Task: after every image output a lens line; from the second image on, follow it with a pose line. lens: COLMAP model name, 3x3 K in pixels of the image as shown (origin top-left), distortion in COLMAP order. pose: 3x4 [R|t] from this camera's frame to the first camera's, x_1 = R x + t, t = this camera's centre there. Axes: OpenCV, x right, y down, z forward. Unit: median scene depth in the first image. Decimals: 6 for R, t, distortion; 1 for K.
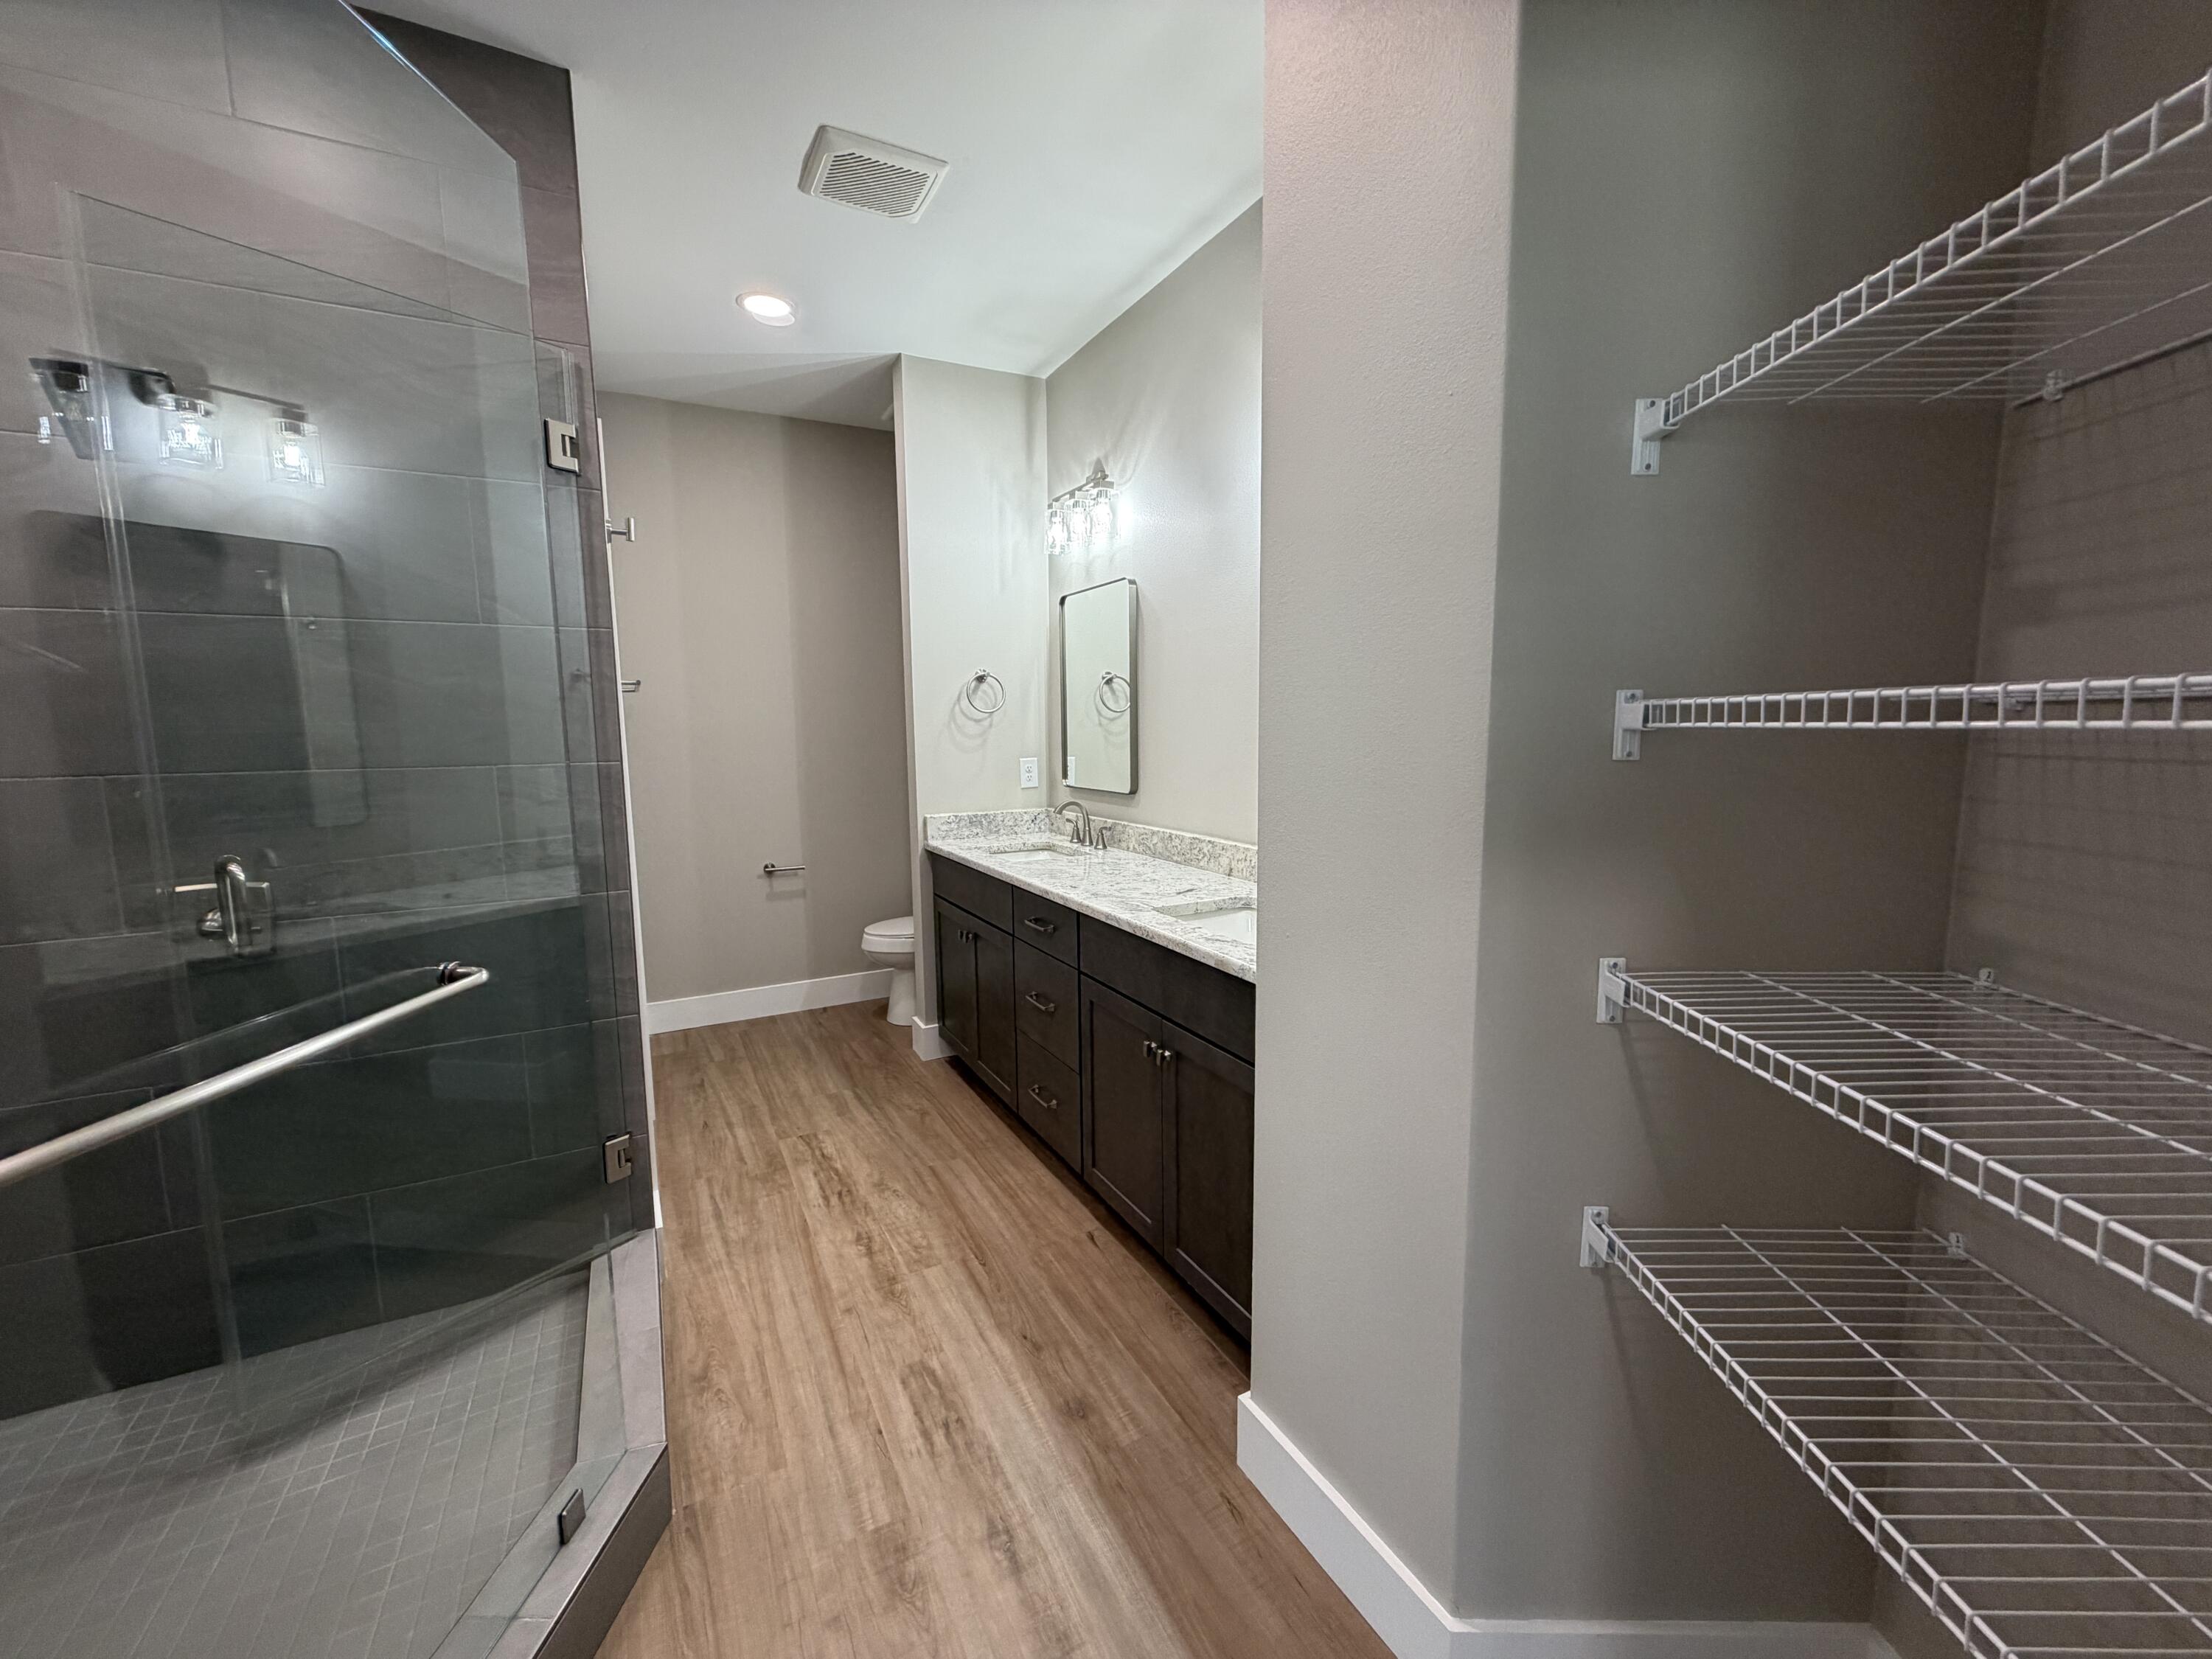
lens RADIAL K [[879.7, 0, 1100.9], [0, 879.7, 829.5], [0, 0, 1]] dist [-0.000751, 0.000726]
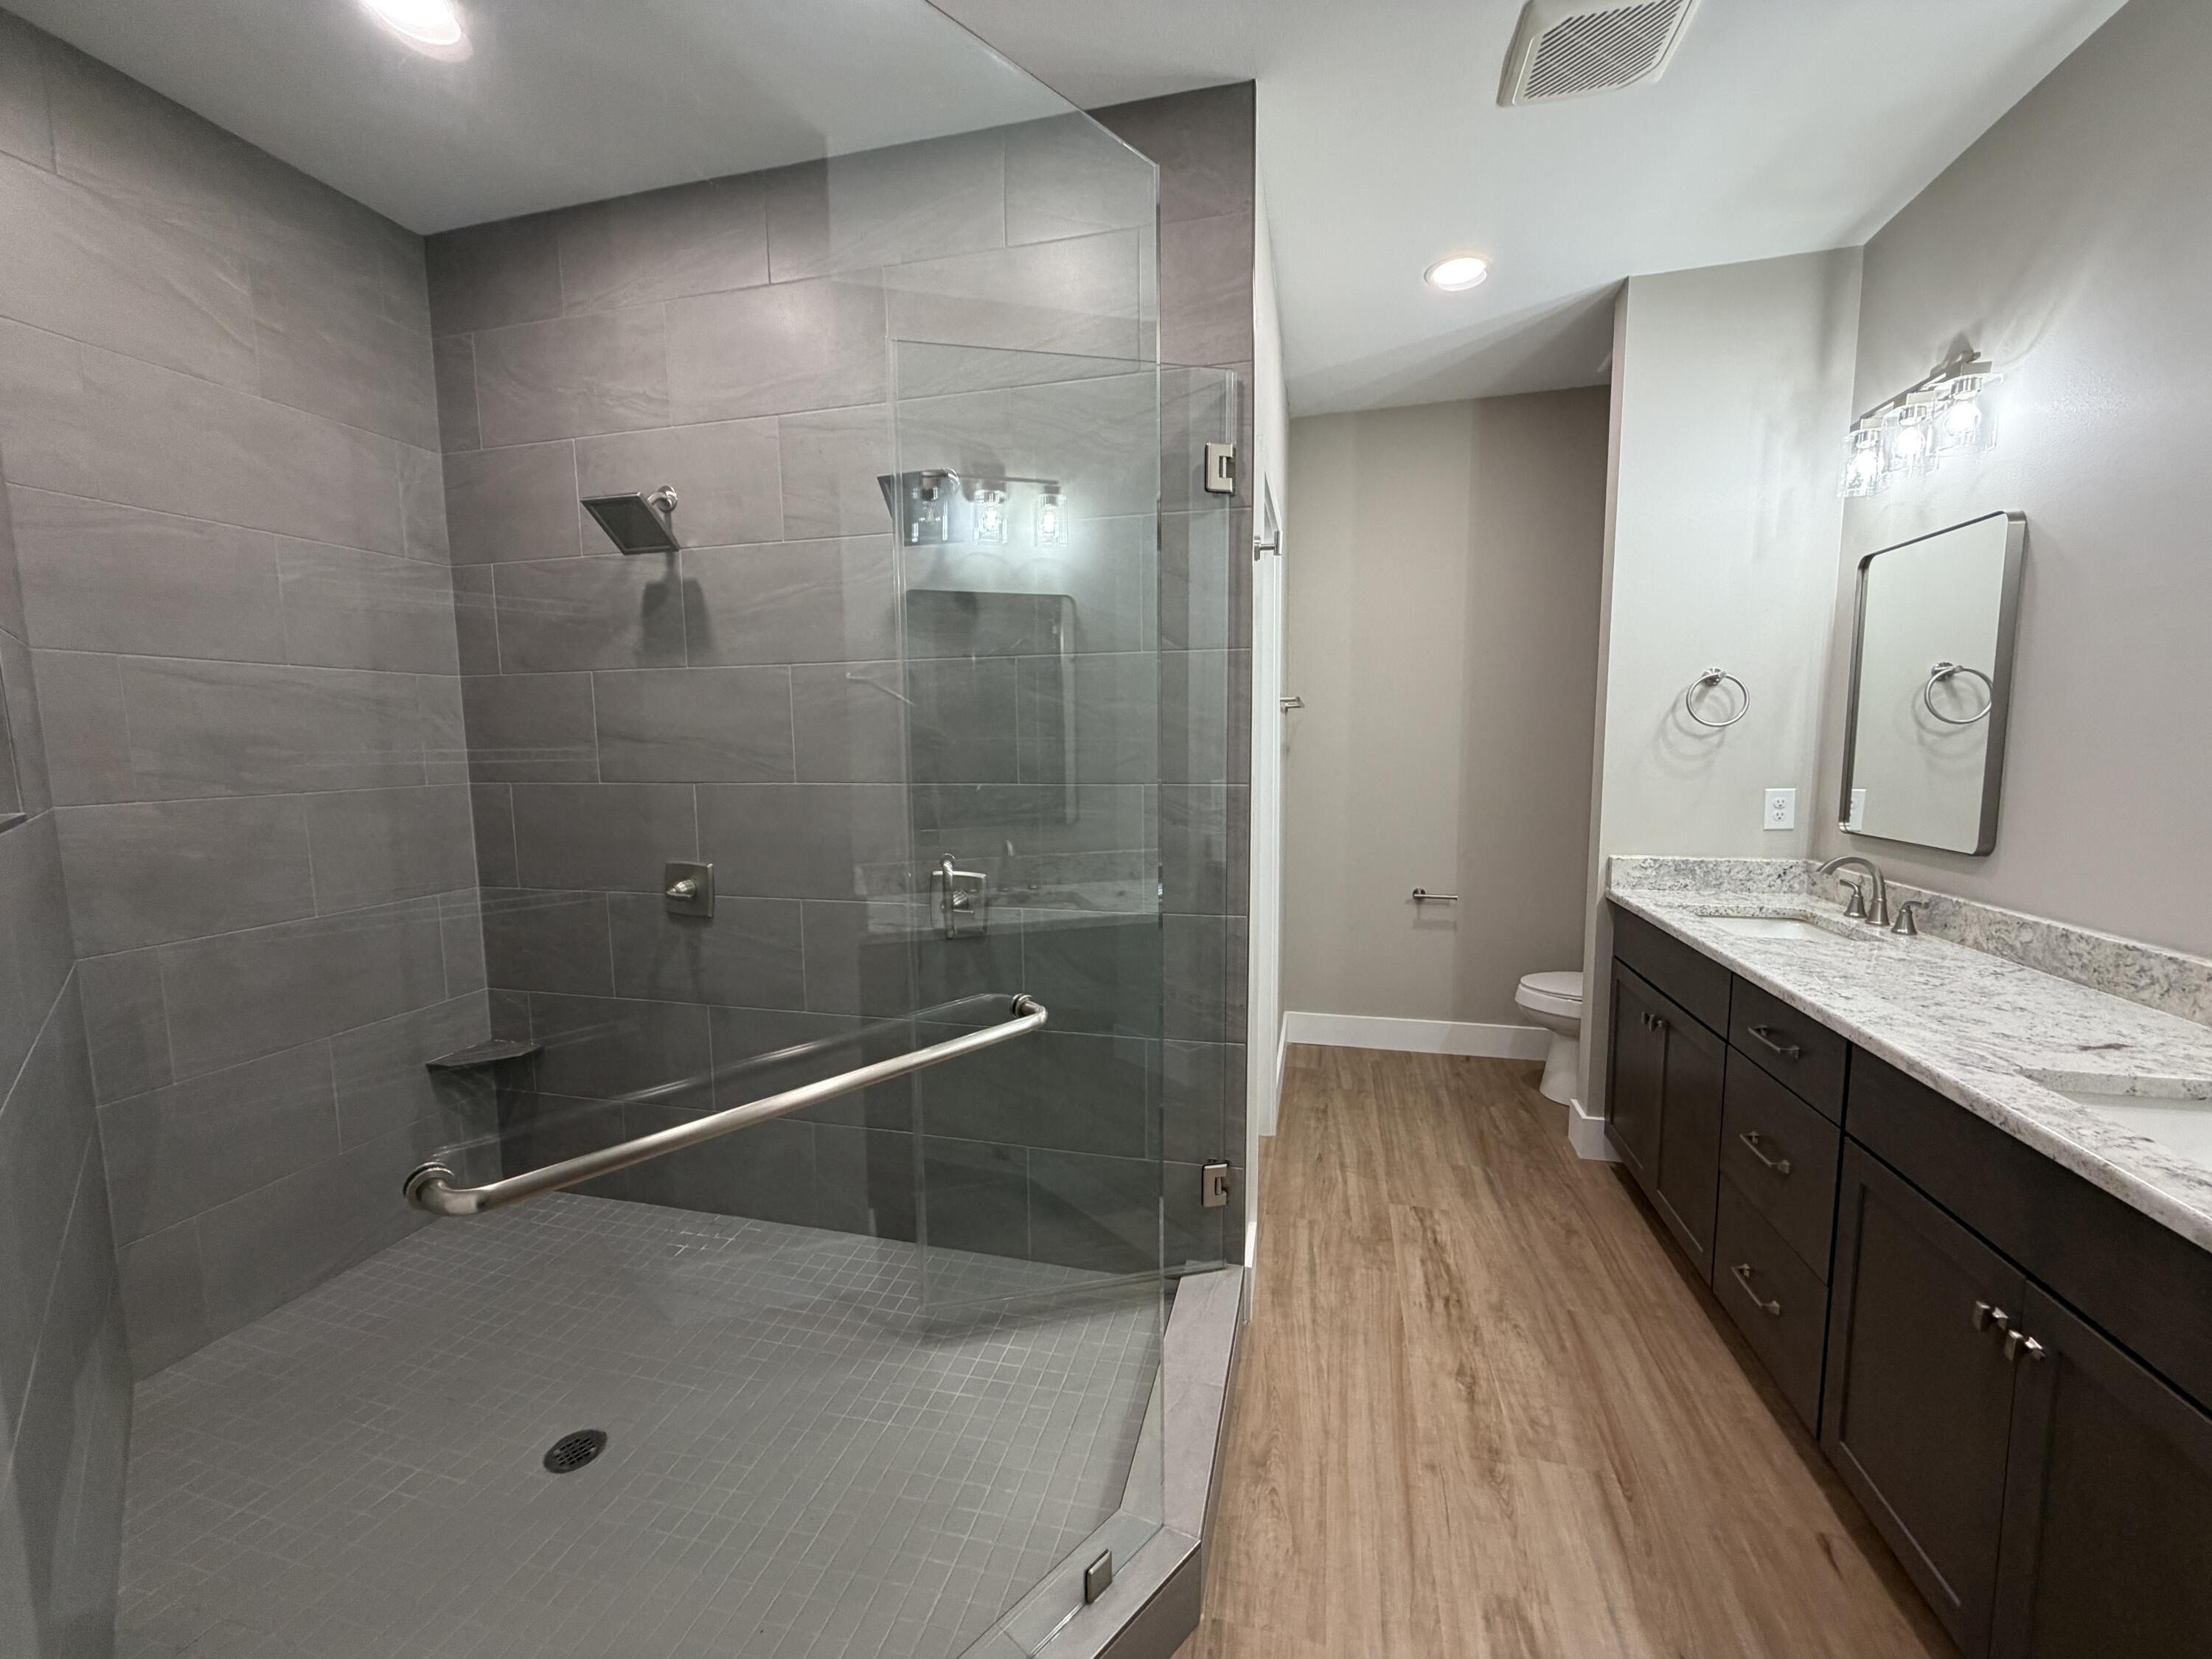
lens RADIAL K [[879.7, 0, 1100.9], [0, 879.7, 829.5], [0, 0, 1]] dist [-0.000751, 0.000726]
pose [[0.735943, 0.074357, -0.672948, -0.006853], [-0.079563, 0.996562, 0.023104, -0.028951], [0.672352, 0.036539, 0.739329, 0.136024]]
